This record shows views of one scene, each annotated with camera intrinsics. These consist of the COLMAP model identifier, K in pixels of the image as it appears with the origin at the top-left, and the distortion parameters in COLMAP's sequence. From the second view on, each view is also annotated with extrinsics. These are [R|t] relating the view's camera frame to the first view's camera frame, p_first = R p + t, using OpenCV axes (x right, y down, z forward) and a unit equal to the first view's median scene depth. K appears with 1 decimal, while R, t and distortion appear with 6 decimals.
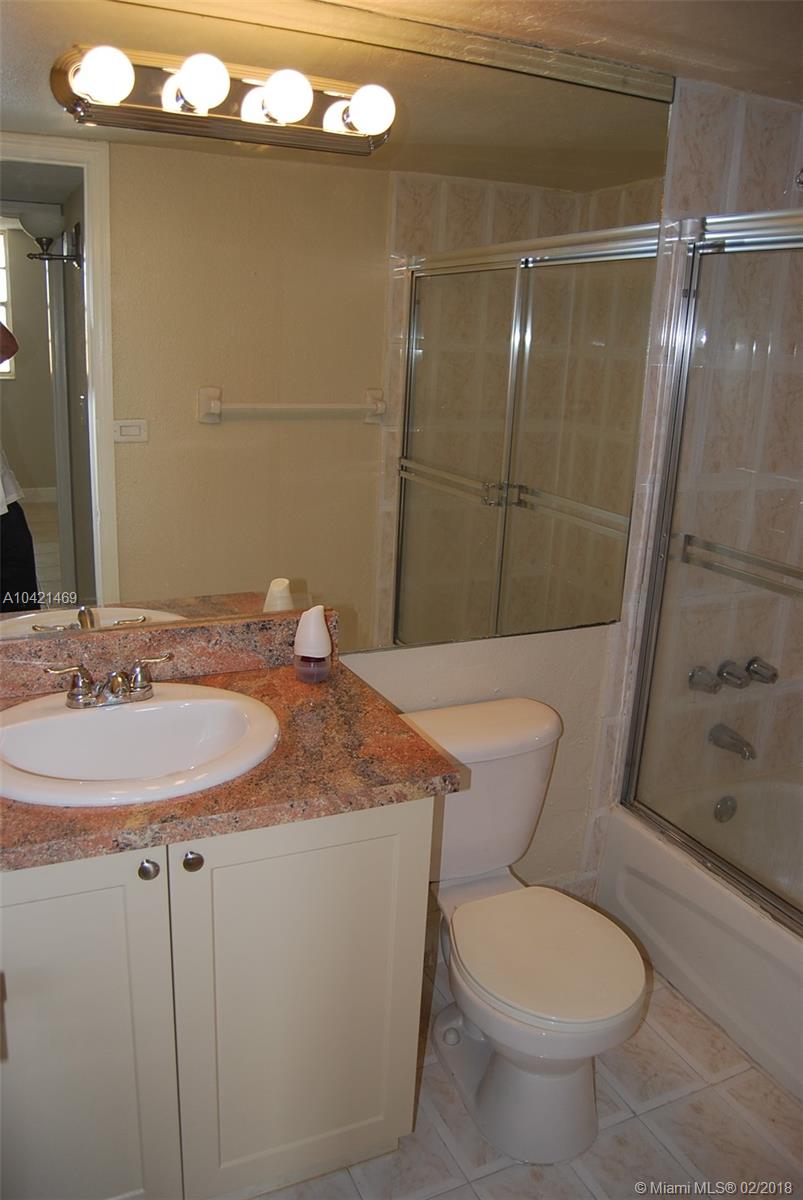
lens RADIAL K [[941.0, 0, 397.1], [0, 941.0, 602.6], [0, 0, 1]] dist [-0.082840, 0.030540]
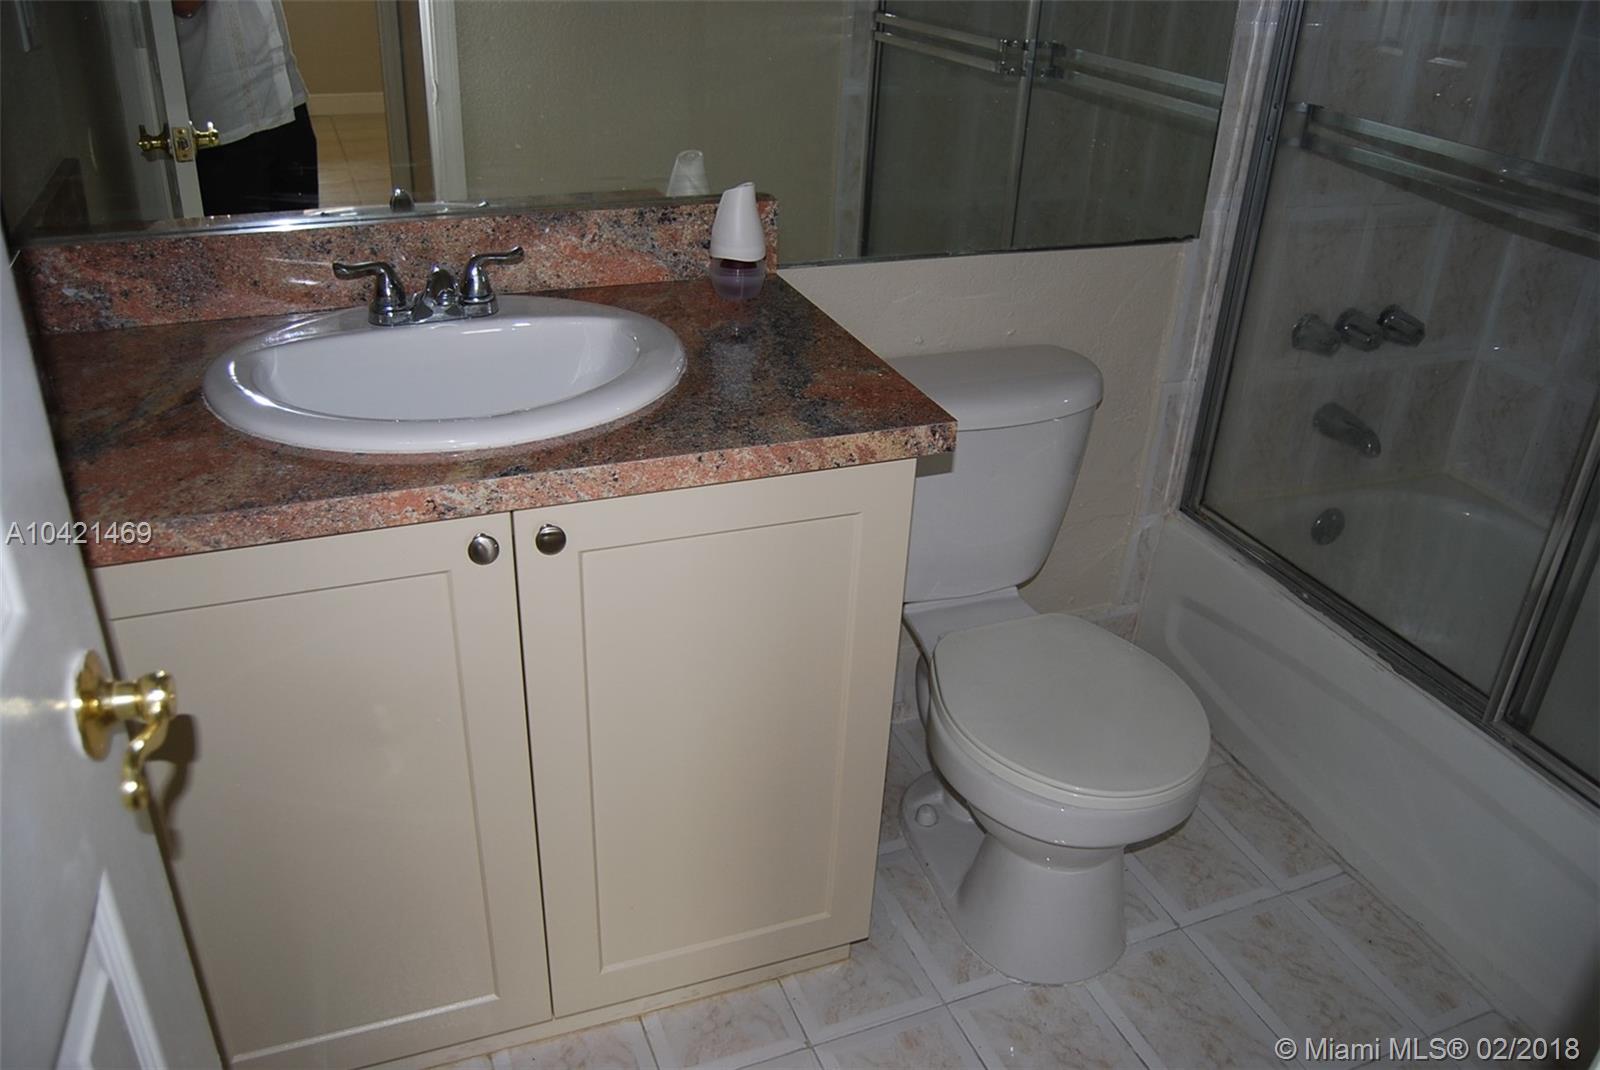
lens RADIAL K [[1254.7, 0, 805.7], [0, 1254.7, 533.6], [0, 0, 1]] dist [-0.082840, 0.030540]
pose [[0.998812, 0.024855, -0.041907, -0.000230], [-0.015861, 0.979116, 0.202680, 0.060128], [0.046070, -0.201775, 0.978348, 0.090660]]
